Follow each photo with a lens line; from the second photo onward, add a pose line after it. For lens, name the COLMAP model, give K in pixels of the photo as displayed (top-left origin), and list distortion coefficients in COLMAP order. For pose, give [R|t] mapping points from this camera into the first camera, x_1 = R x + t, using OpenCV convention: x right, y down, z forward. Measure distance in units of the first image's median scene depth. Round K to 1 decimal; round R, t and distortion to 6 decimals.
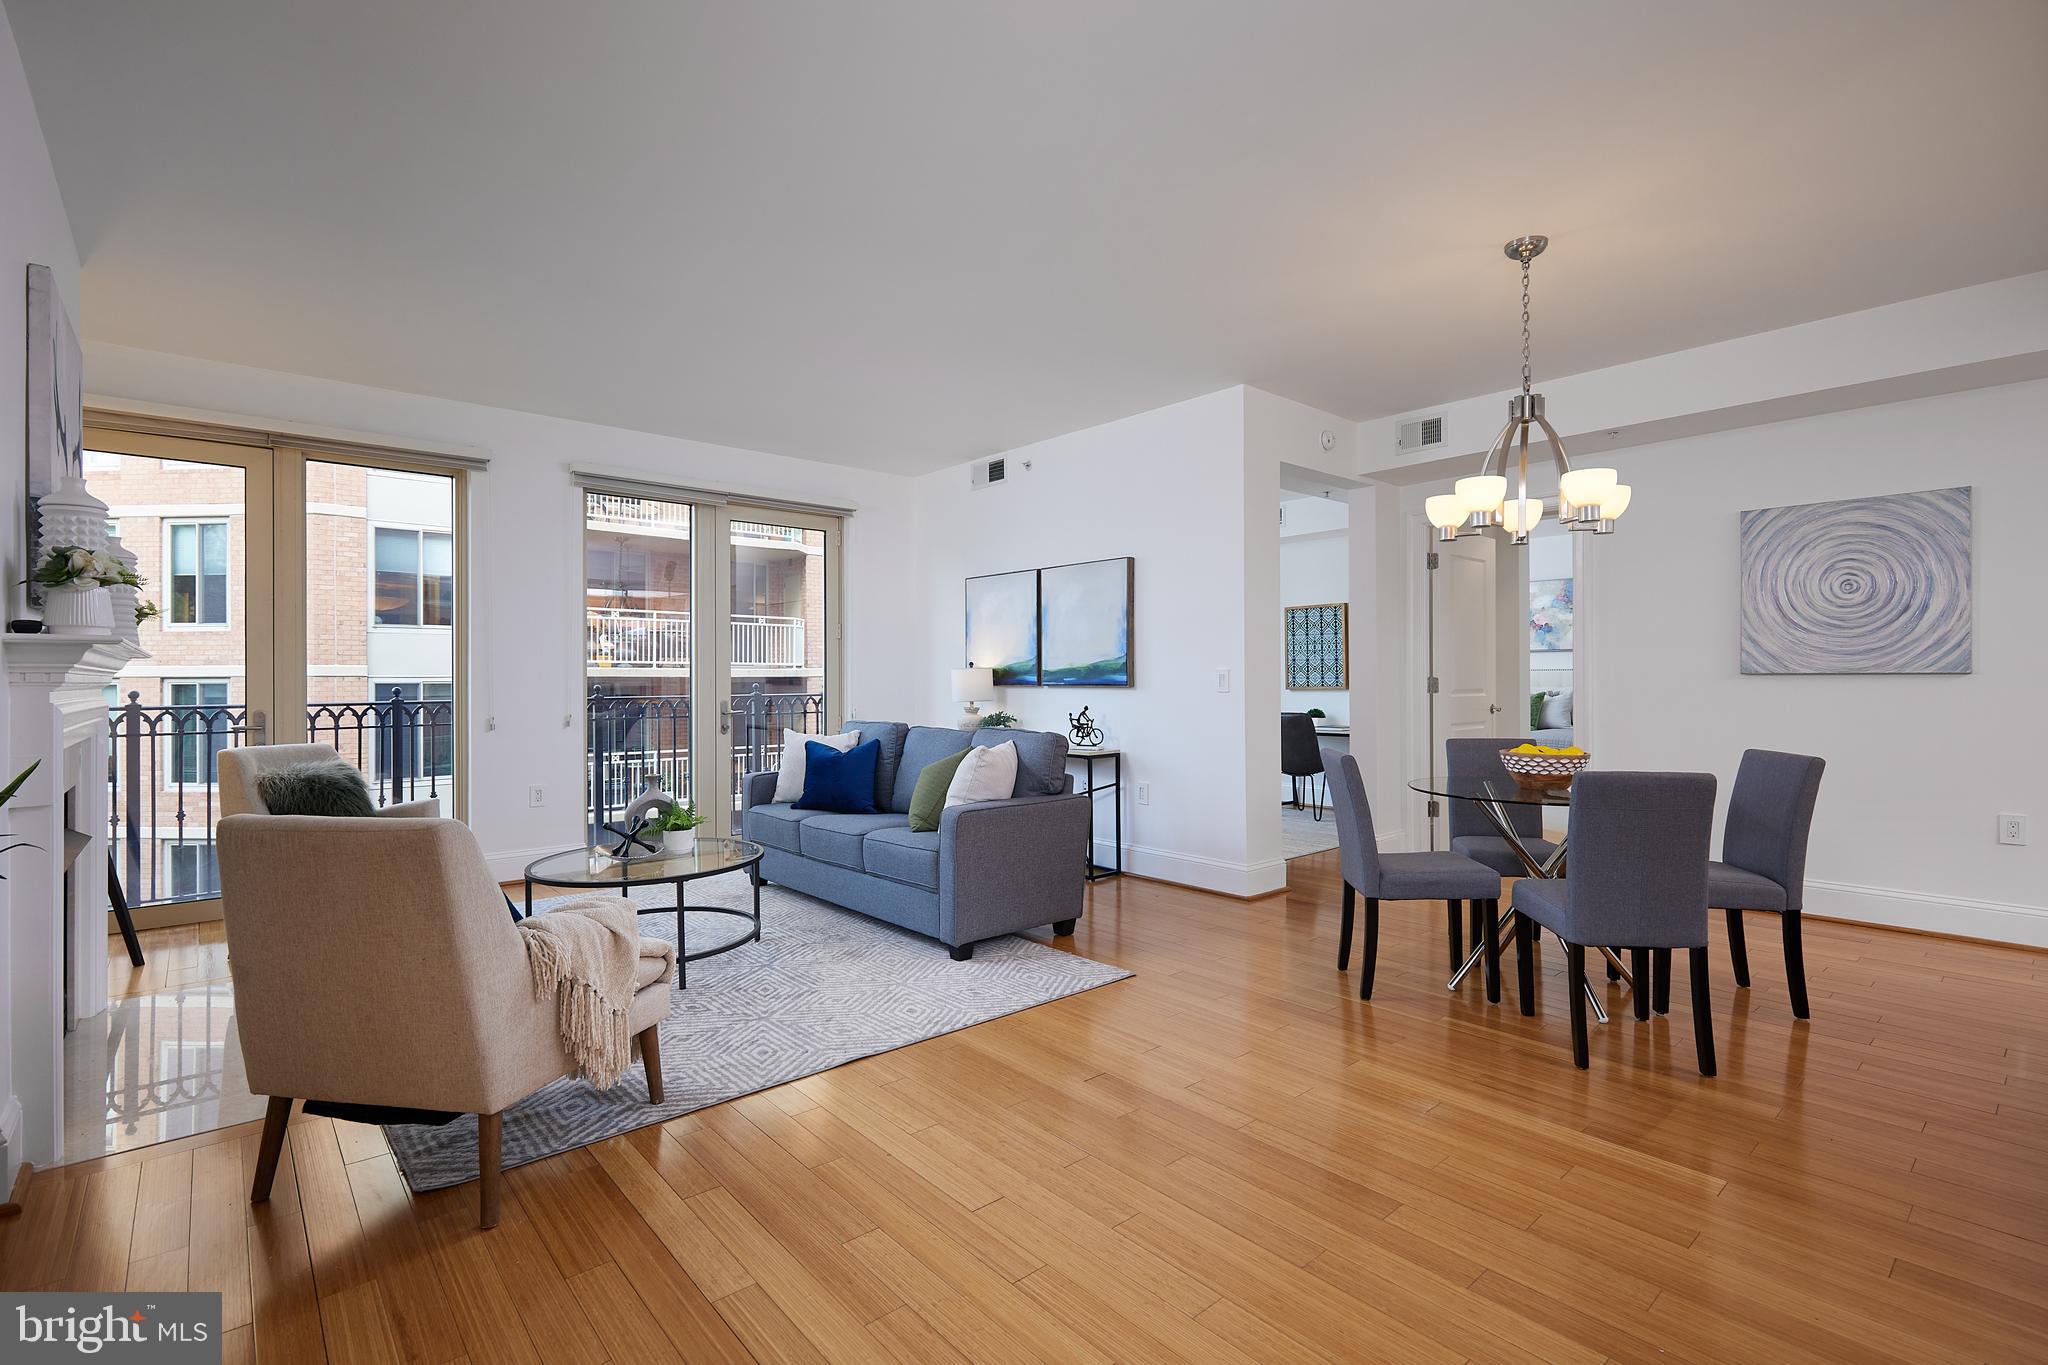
lens RADIAL K [[939.9, 0, 1028.6], [0, 939.9, 674.7], [0, 0, 1]] dist [0.003229, -0.000422]
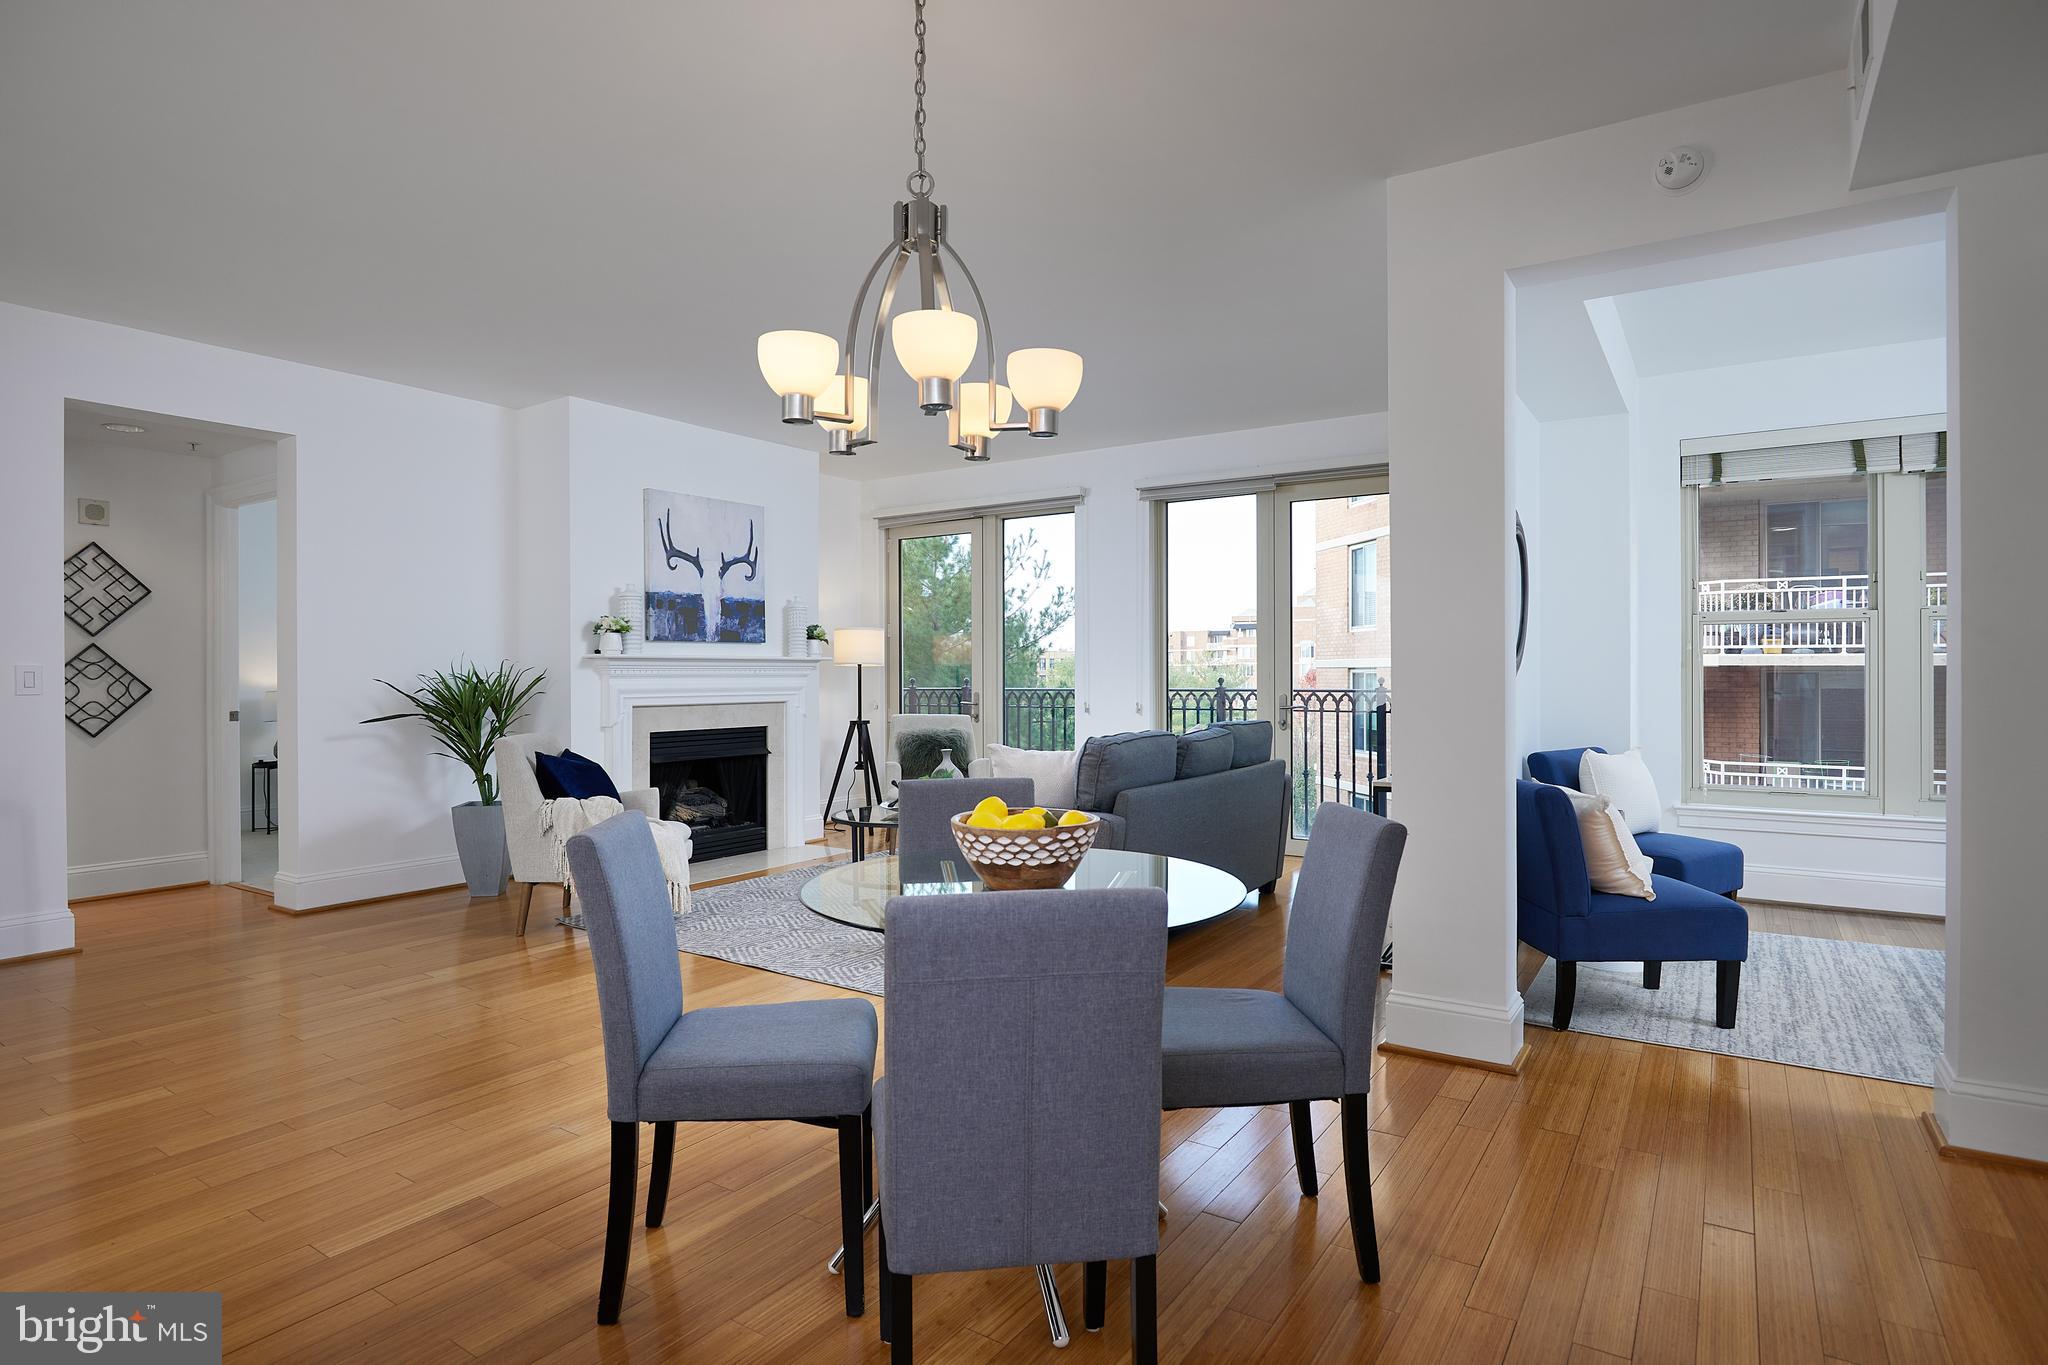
lens RADIAL K [[1061.4, 0, 1028.7], [0, 1061.4, 675.2], [0, 0, 1]] dist [-0.021008, 0.001730]
pose [[0.260561, 0.006362, -0.965436, 0.775775], [0.005891, 0.999949, 0.008180, -0.002463], [0.965439, -0.007819, 0.260511, 0.580692]]
